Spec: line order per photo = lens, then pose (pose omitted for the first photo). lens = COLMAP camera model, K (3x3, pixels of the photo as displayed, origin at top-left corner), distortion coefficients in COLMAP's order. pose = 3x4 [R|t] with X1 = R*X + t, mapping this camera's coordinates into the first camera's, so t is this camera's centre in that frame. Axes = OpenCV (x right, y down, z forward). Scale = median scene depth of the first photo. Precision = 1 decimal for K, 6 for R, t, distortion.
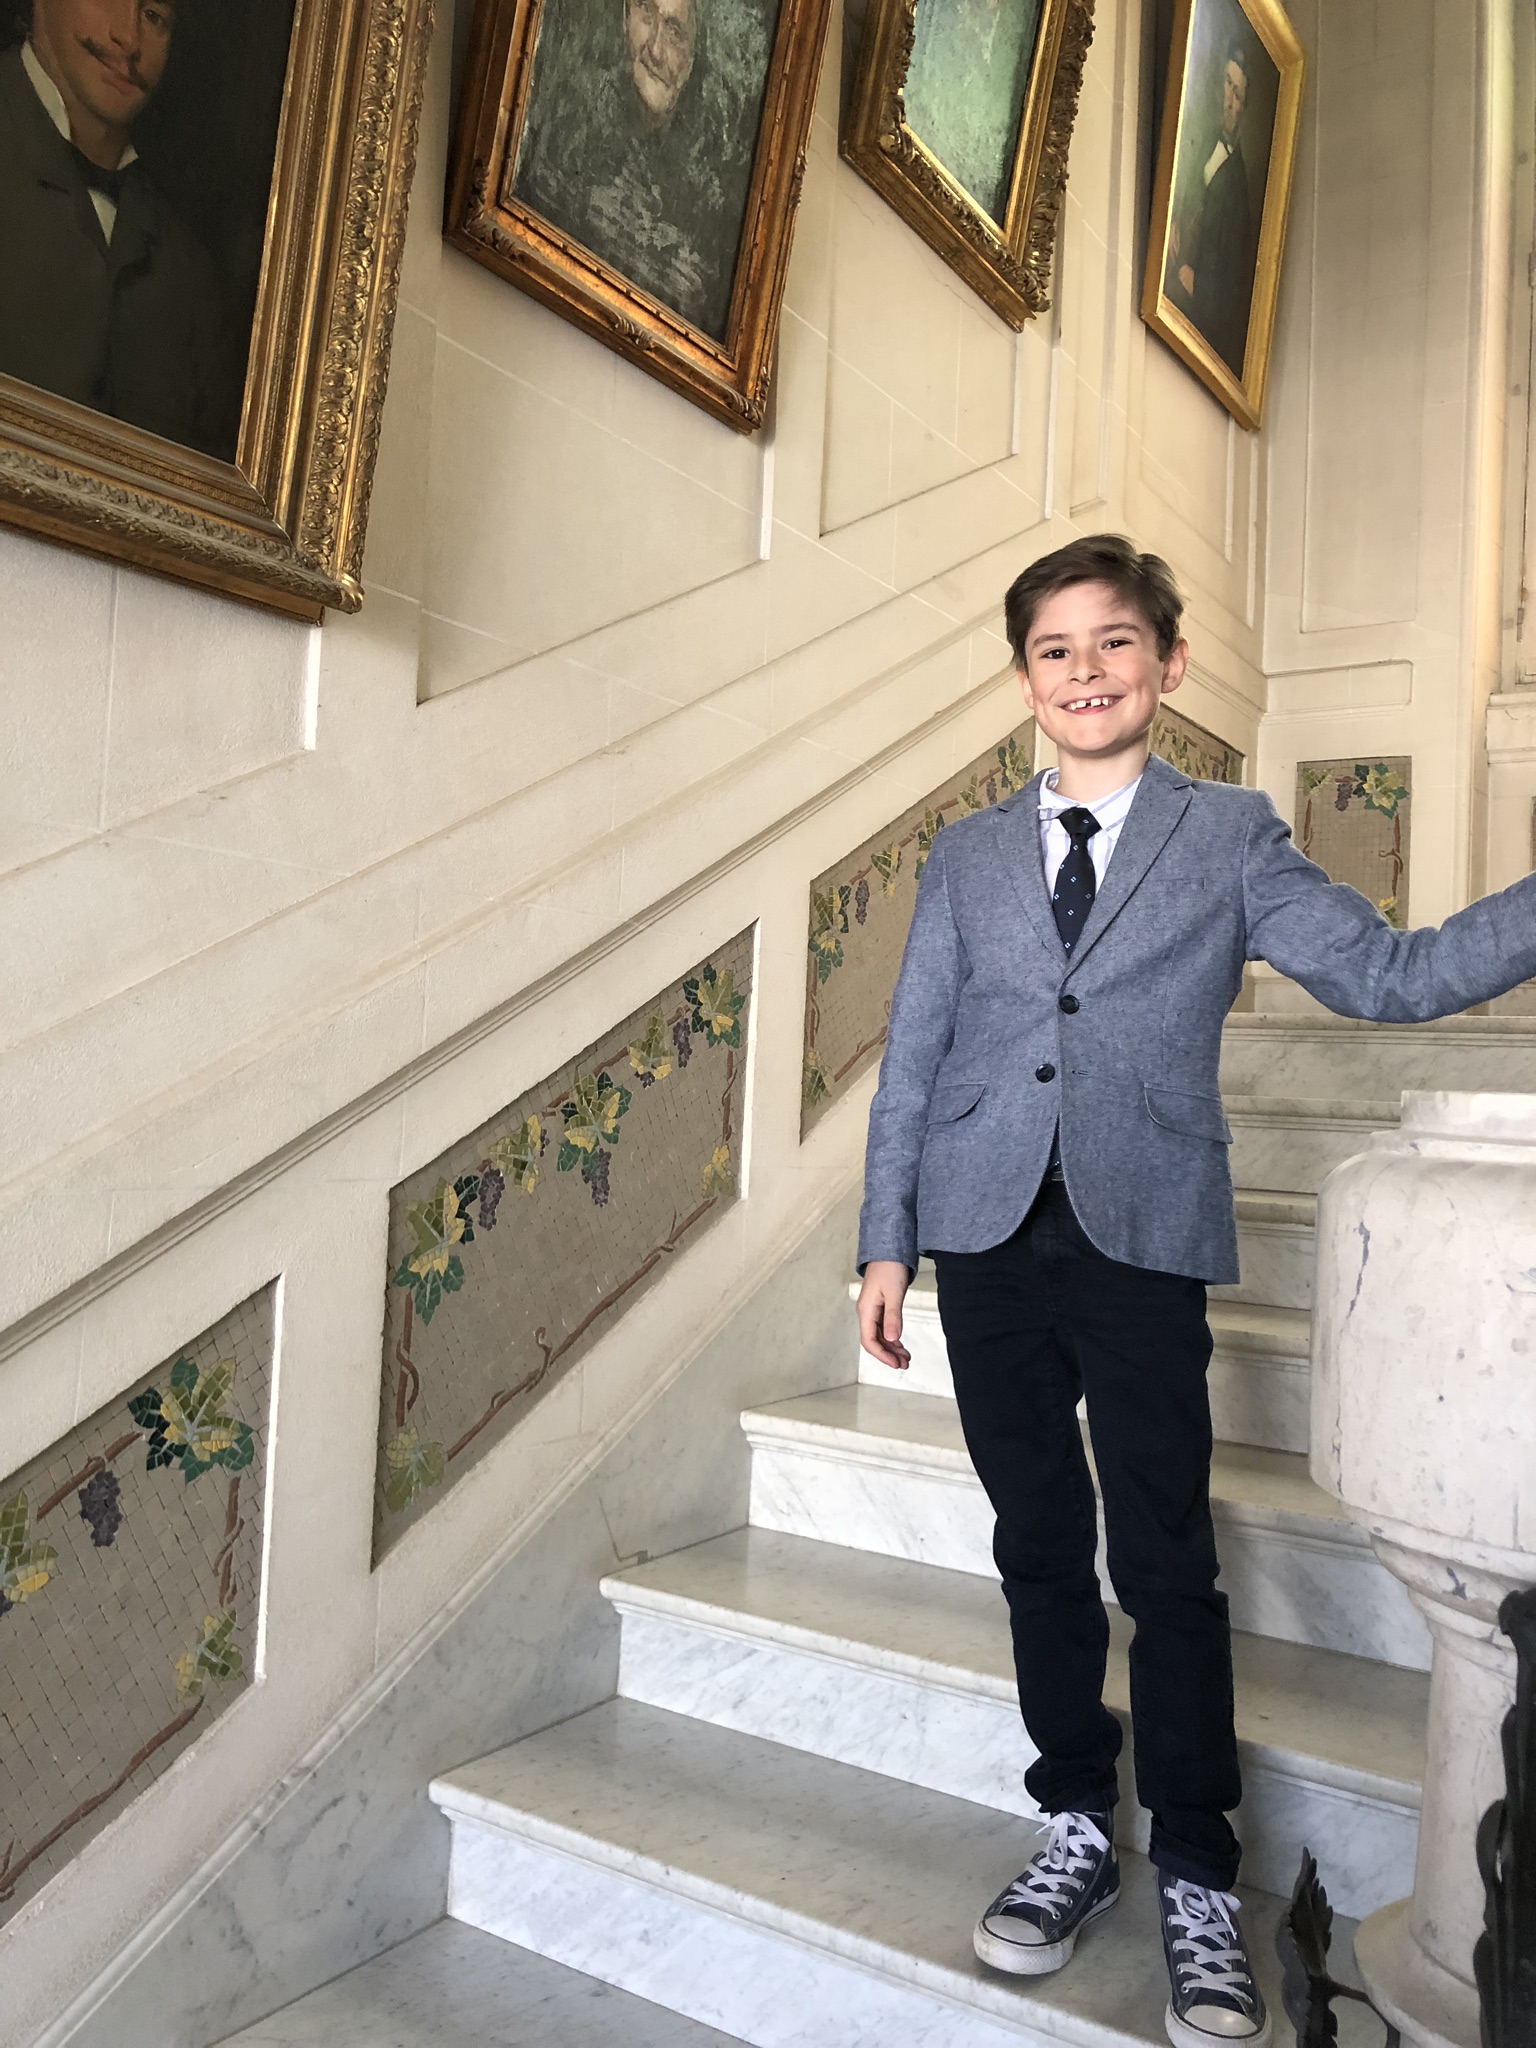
lens RADIAL K [[1699.4, 0, 770.6], [0, 1699.4, 1019.6], [0, 0, 1]] dist [0.012075, -0.006669]
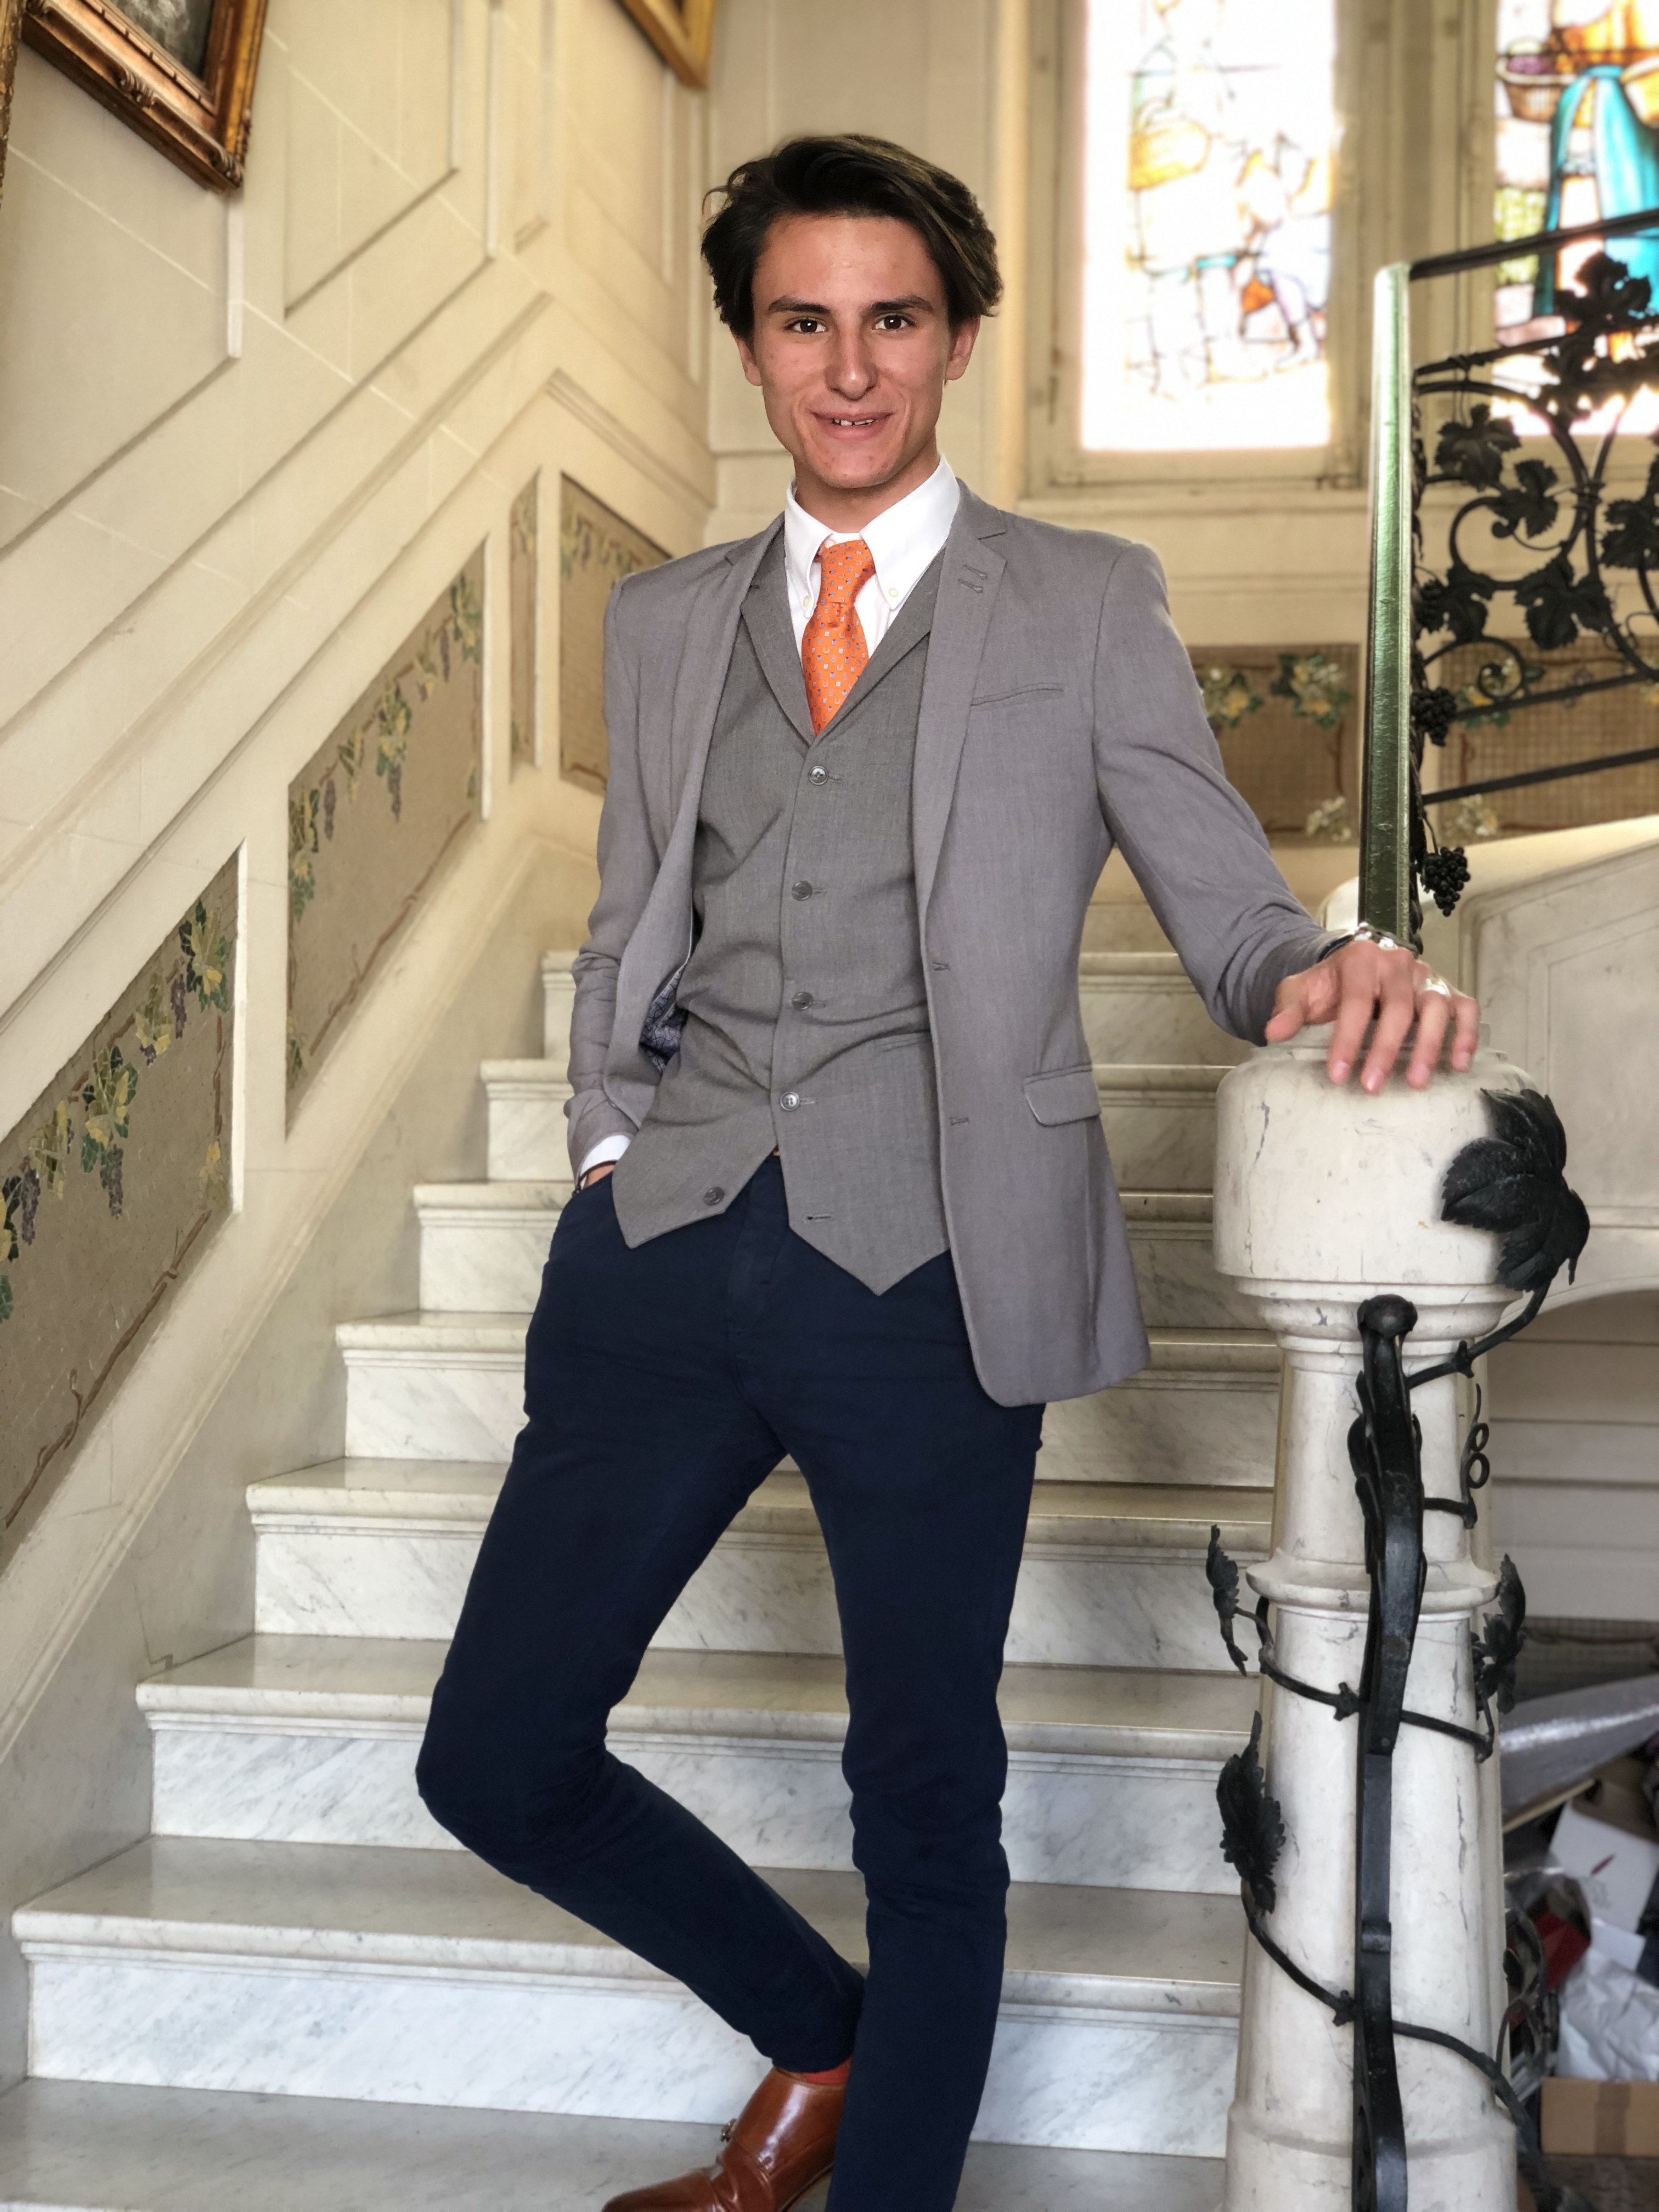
lens RADIAL K [[3360.5, 0, 839.5], [0, 3360.5, 1109.5], [0, 0, 1]] dist [0.115426, -0.529241]
pose [[0.921925, -0.030723, 0.386148, -0.416008], [0.013149, 0.998757, 0.048073, -0.010086], [-0.387145, -0.039242, 0.921183, -0.588393]]
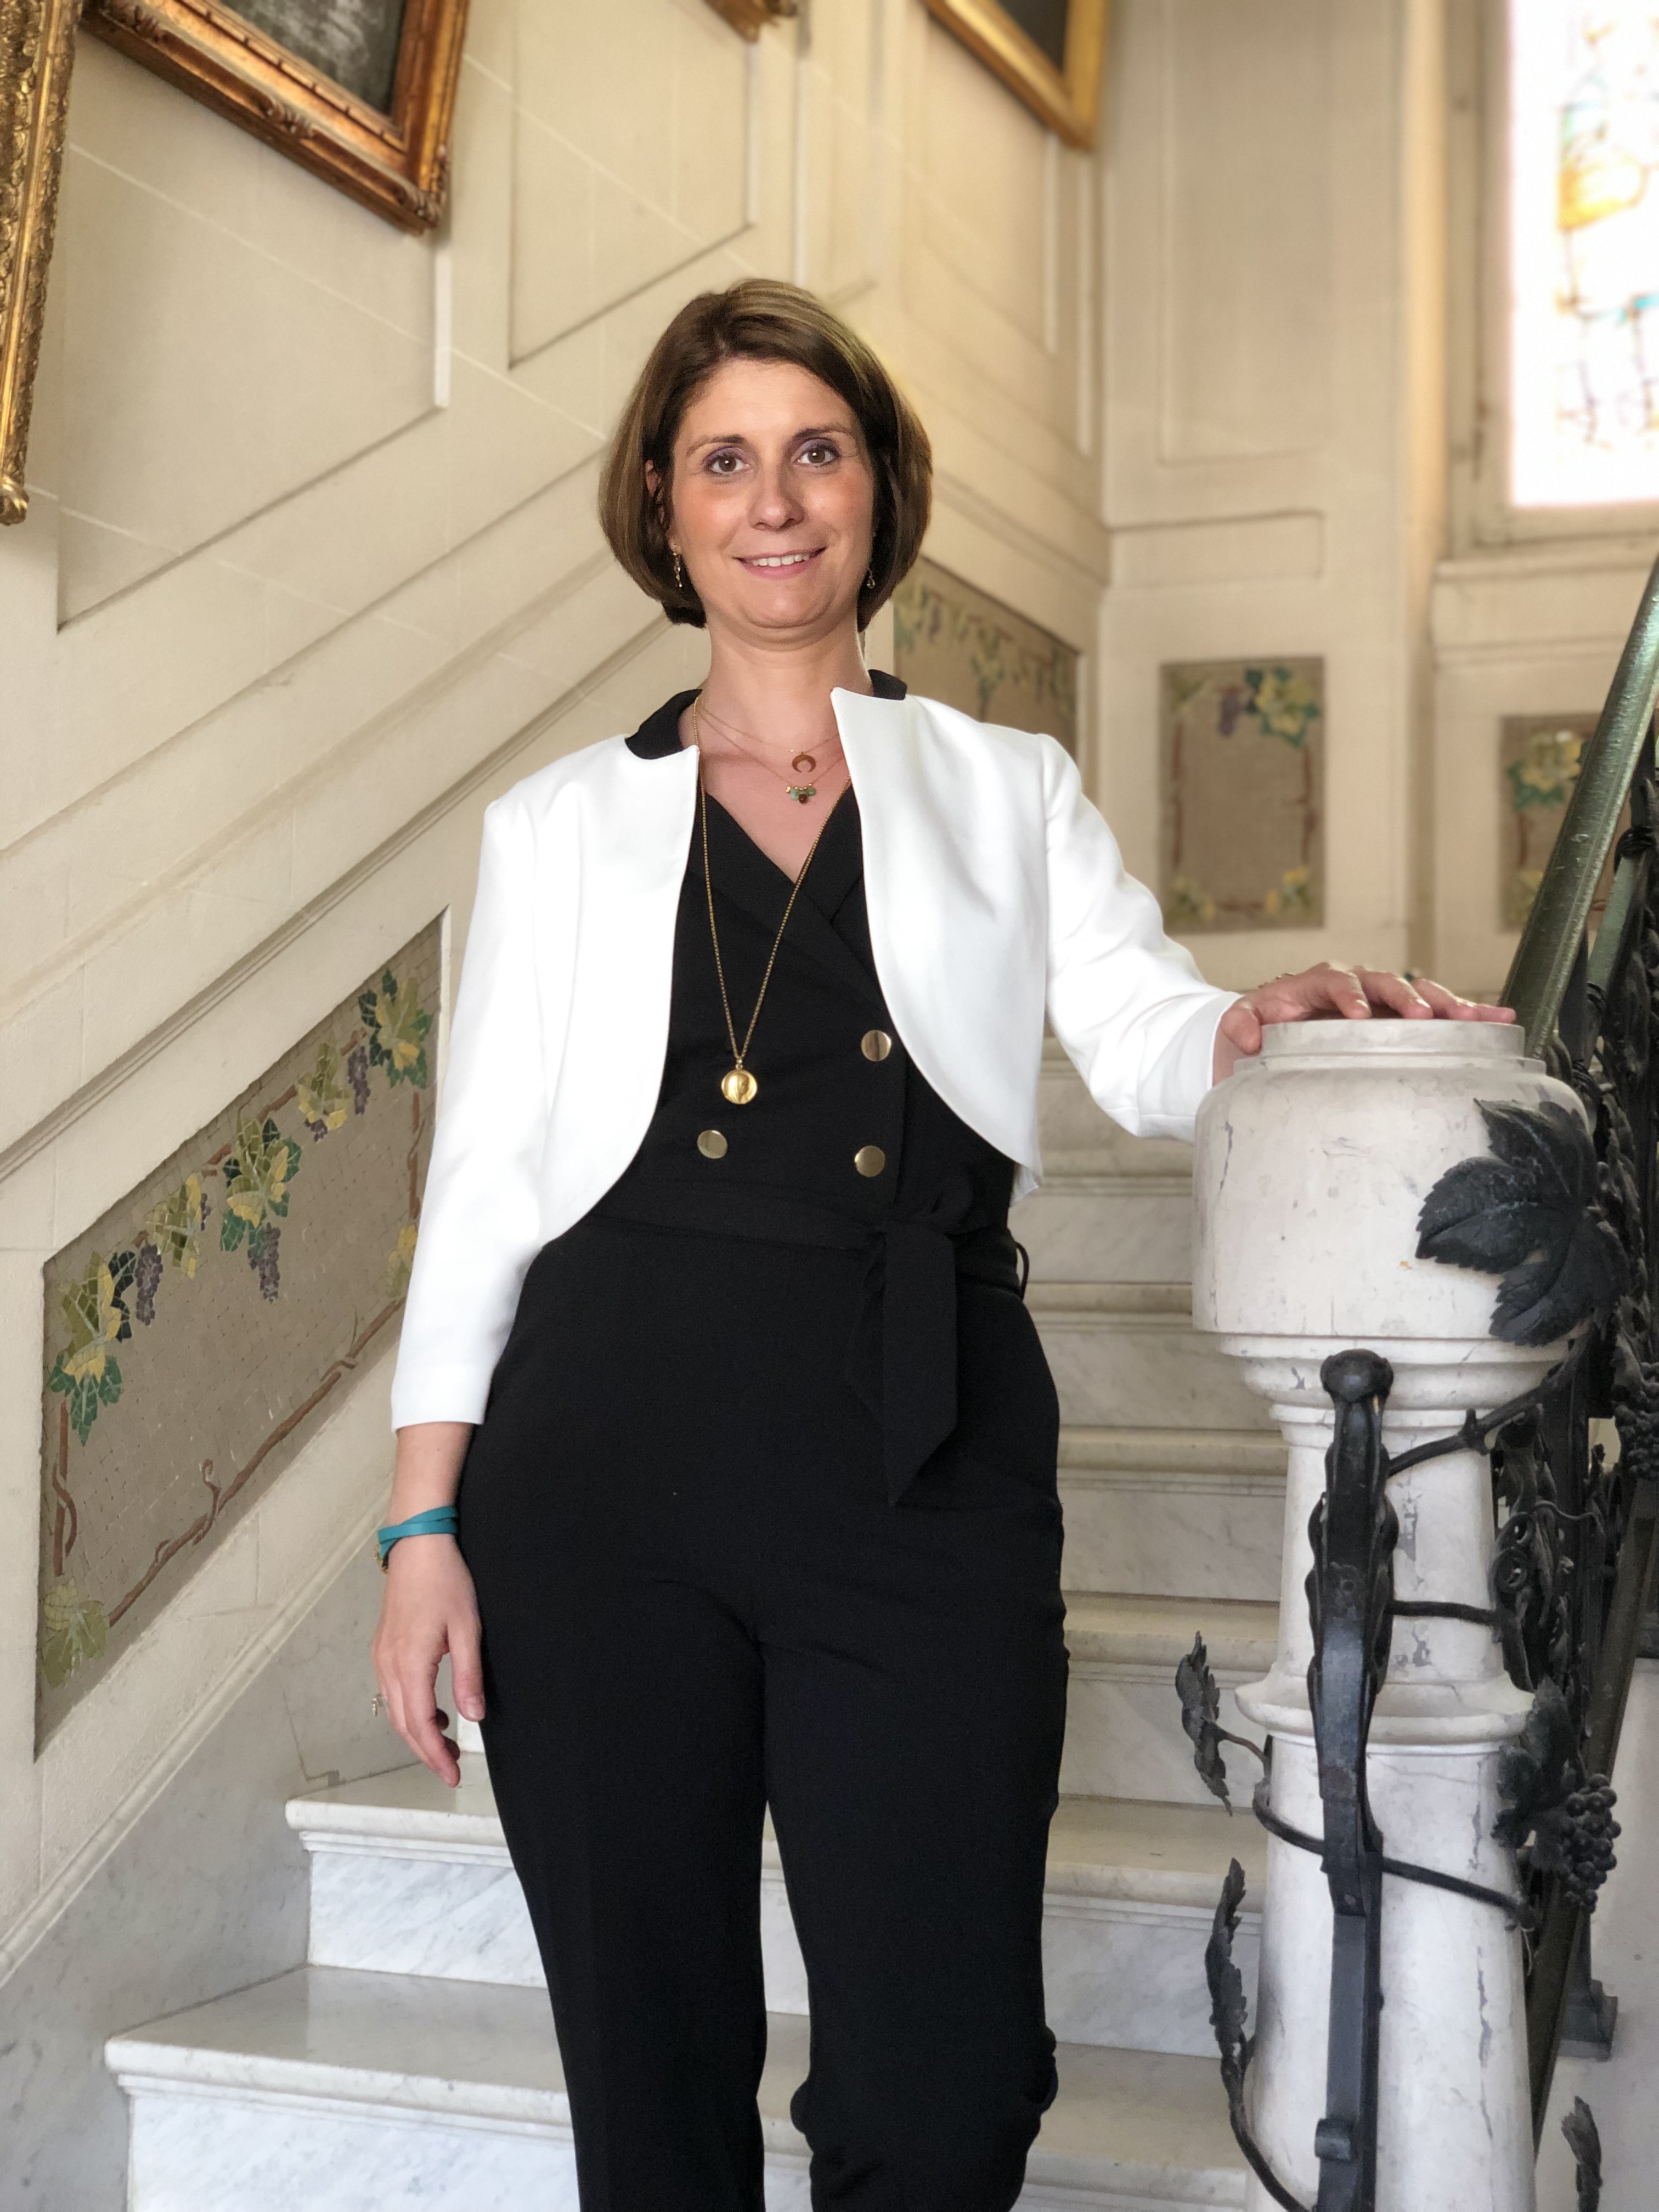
lens RADIAL K [[3365.3, 0, 815.5], [0, 3365.3, 1084.4], [0, 0, 1]] dist [0.104643, -0.490640]
pose [[0.980489, -0.022207, 0.195318, -0.162050], [0.024033, 0.999687, -0.006984, 0.034385], [-0.195102, 0.011541, 0.980715, -0.512366]]
